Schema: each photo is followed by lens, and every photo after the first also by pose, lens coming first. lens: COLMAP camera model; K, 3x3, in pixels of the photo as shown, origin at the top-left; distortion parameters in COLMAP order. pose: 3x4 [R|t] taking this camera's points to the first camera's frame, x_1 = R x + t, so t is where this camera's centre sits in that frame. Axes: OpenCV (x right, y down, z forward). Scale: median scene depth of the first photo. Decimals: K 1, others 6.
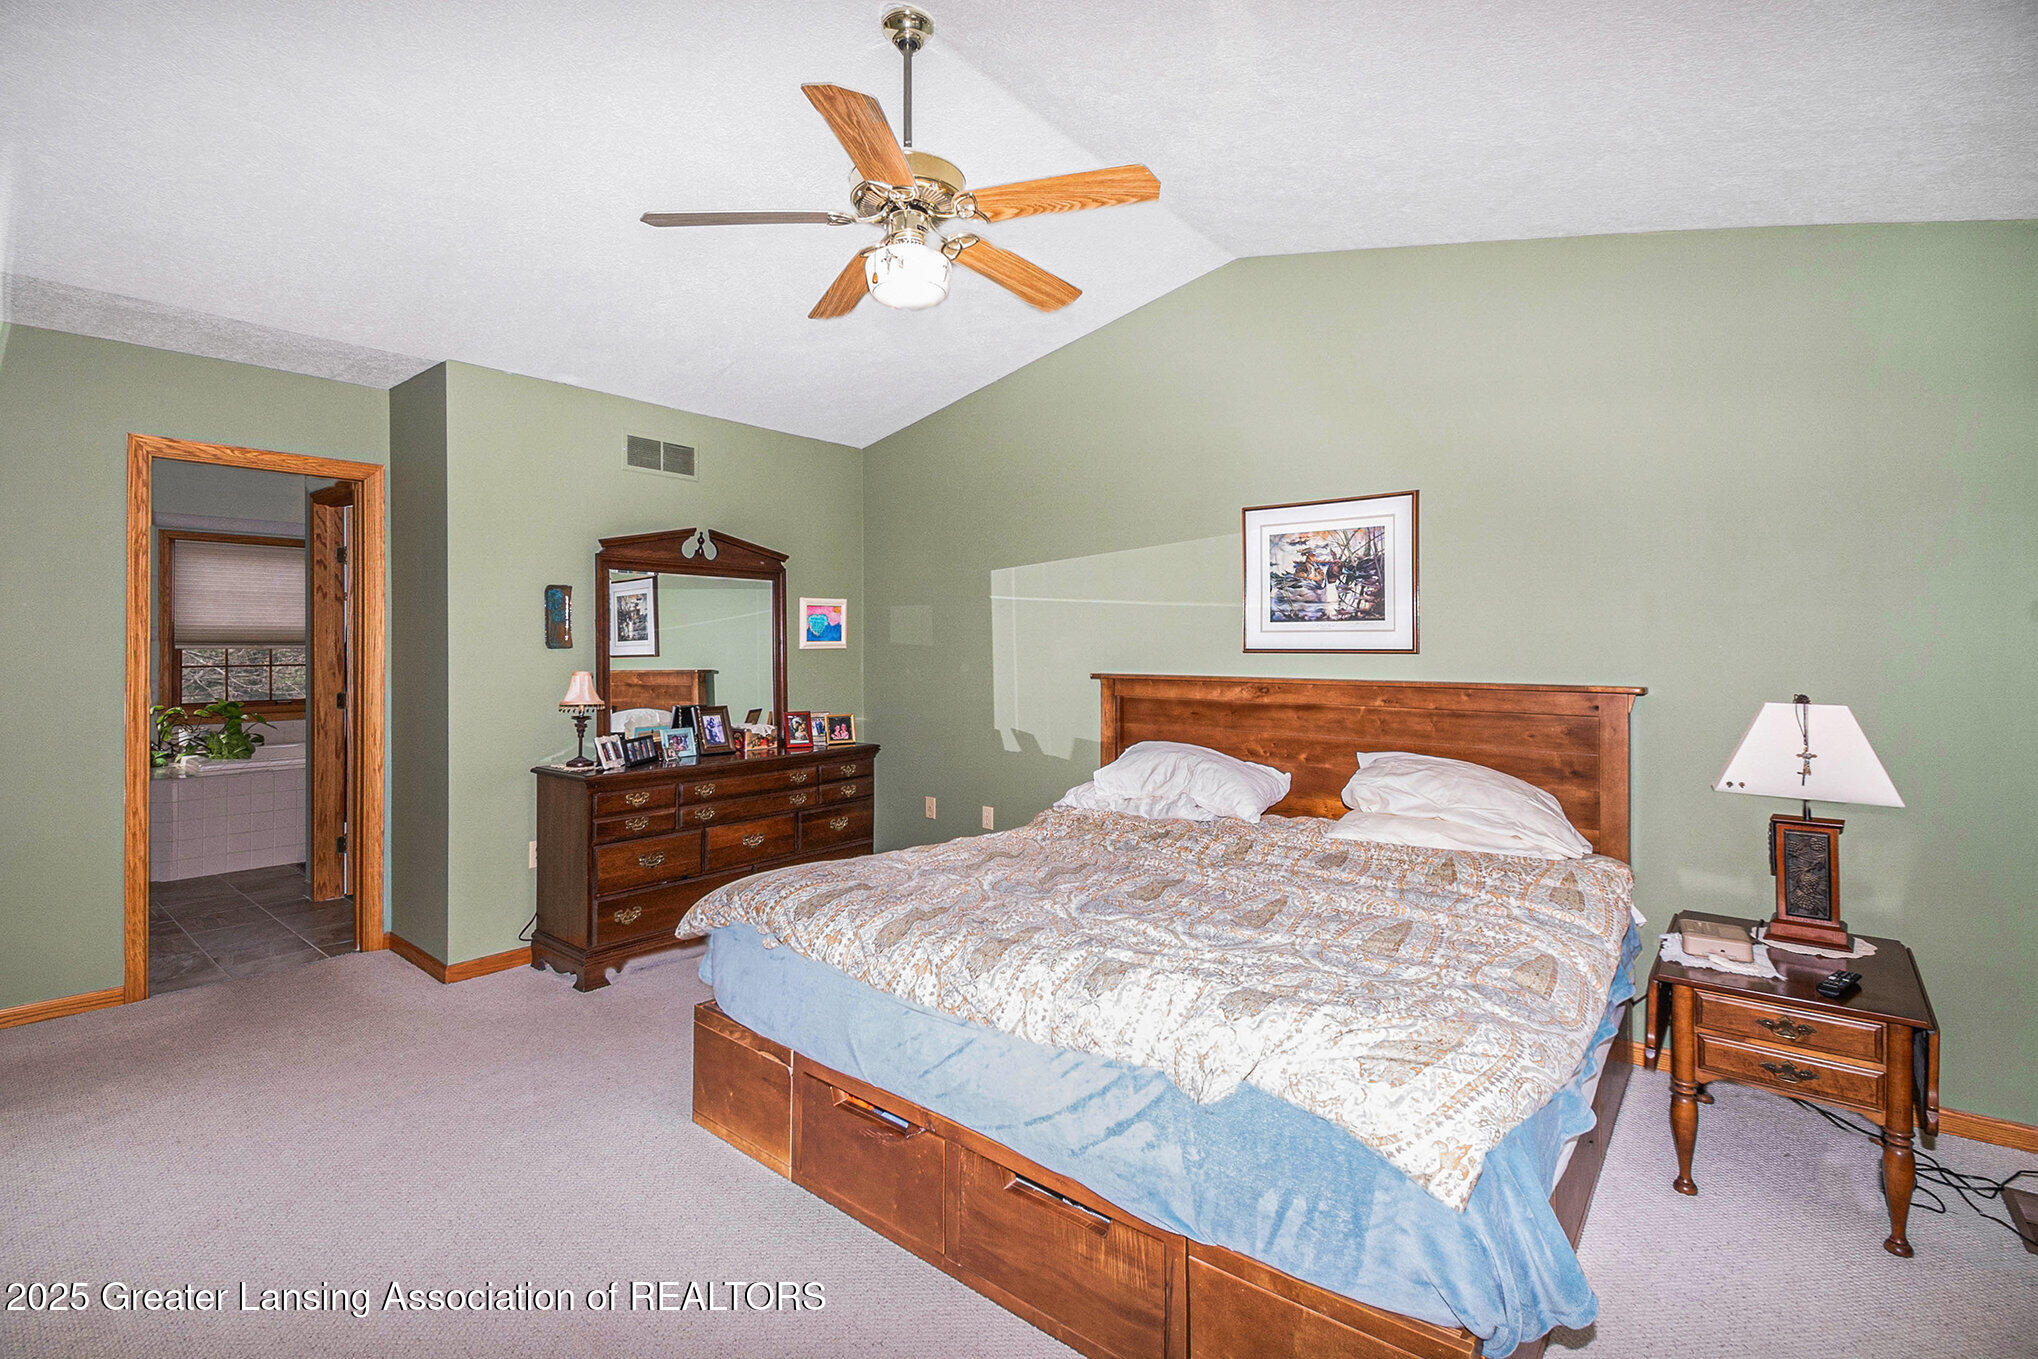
lens RADIAL K [[911.8, 0, 1008.5], [0, 911.8, 657.2], [0, 0, 1]] dist [0.000204, -0.000075]
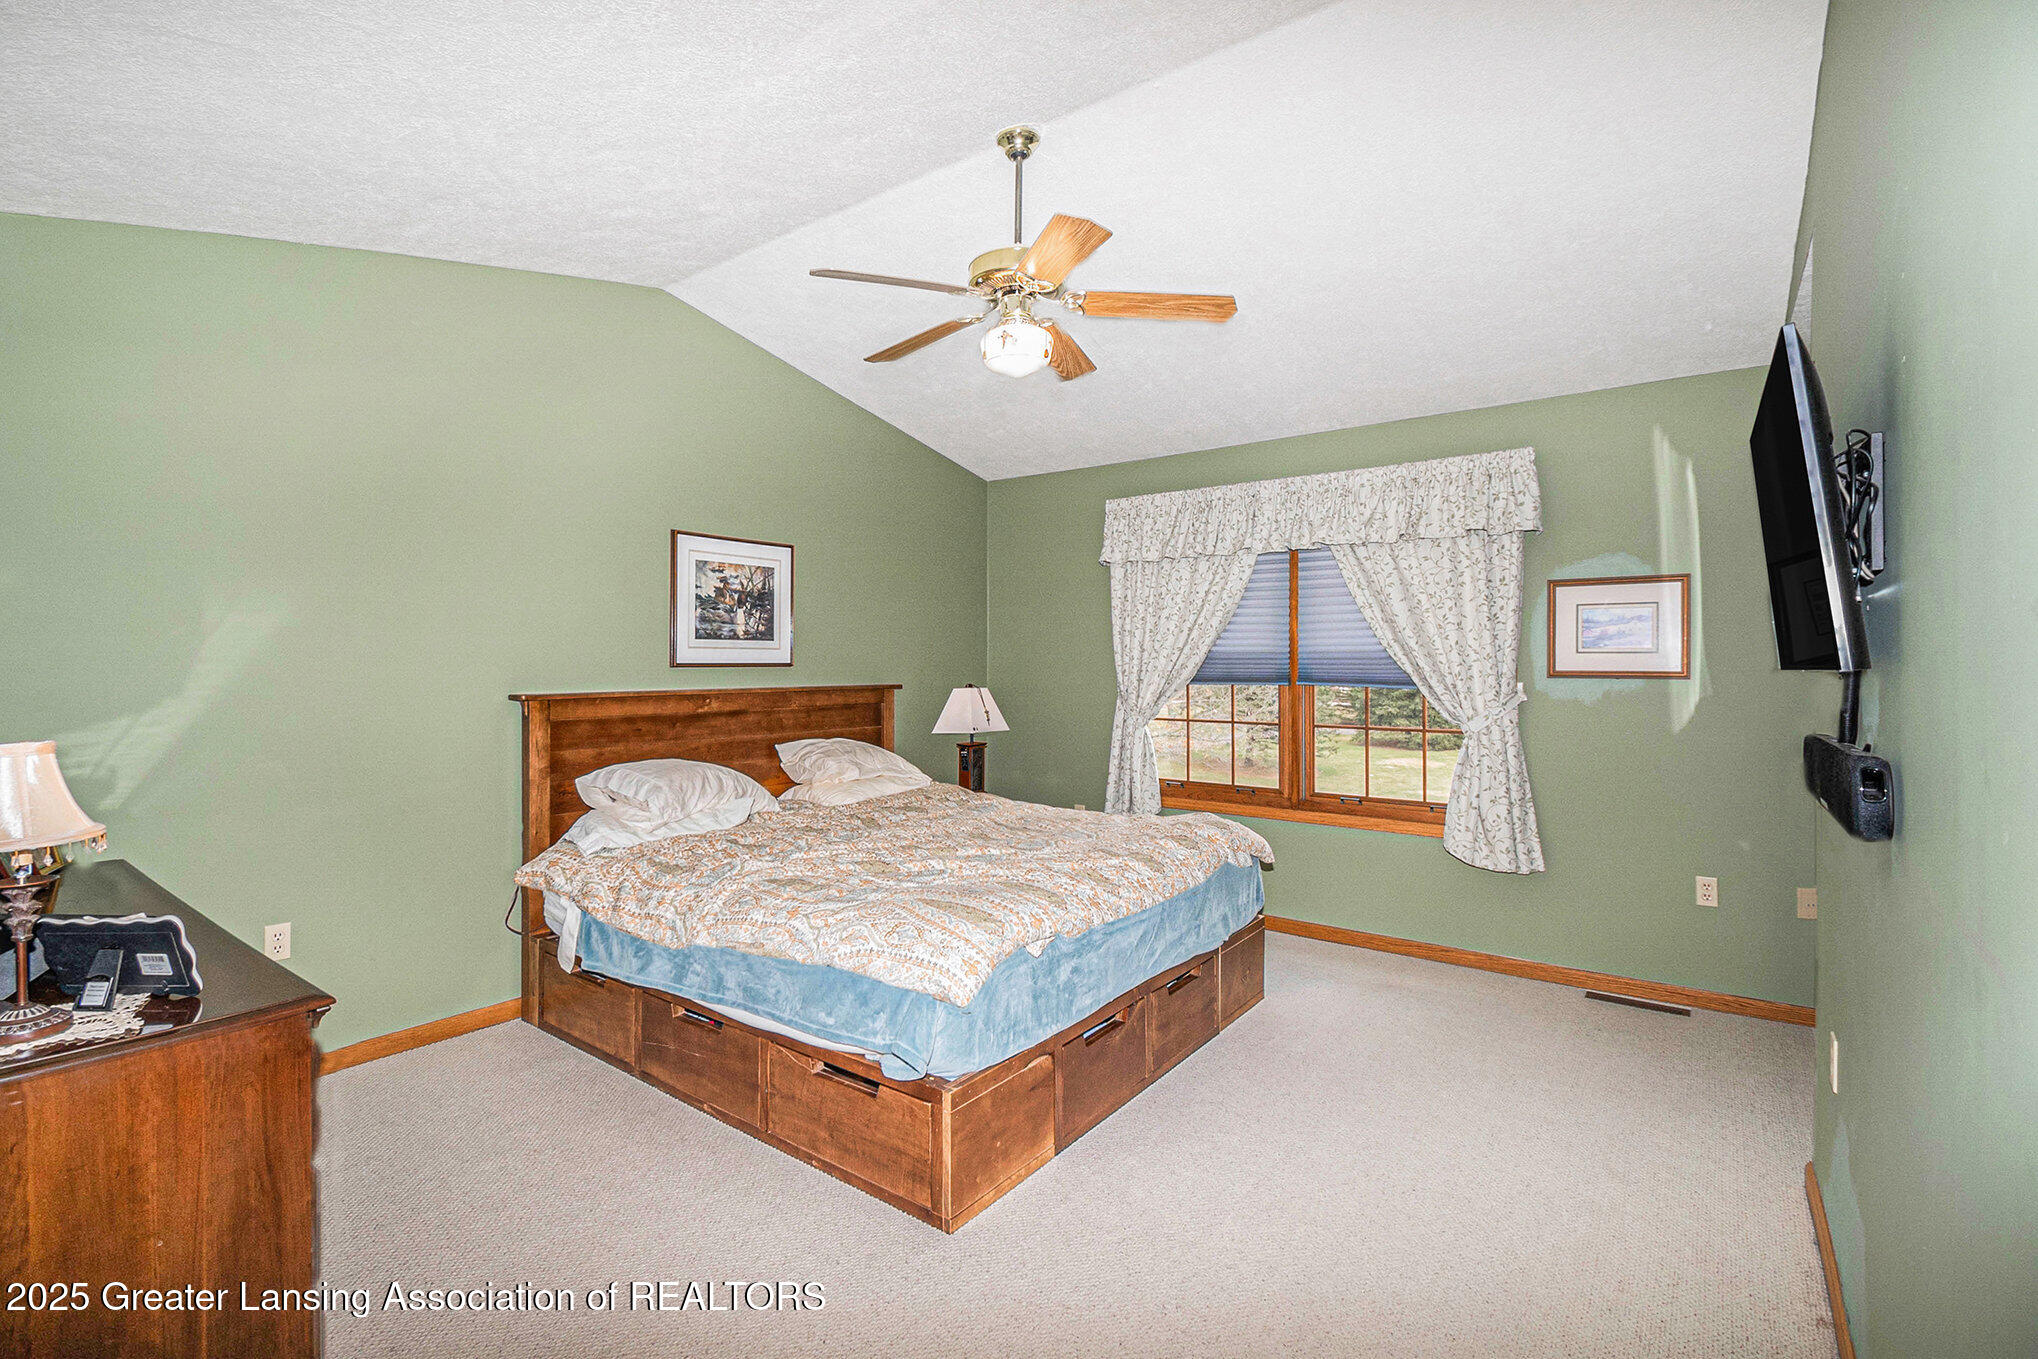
lens RADIAL K [[911.8, 0, 1008.5], [0, 911.8, 657.2], [0, 0, 1]] dist [0.000204, -0.000075]
pose [[-0.043713, -0.004449, 0.999034, -0.849862], [0.002579, 0.999986, 0.004566, -0.021258], [-0.999041, 0.002776, -0.043701, 0.691300]]
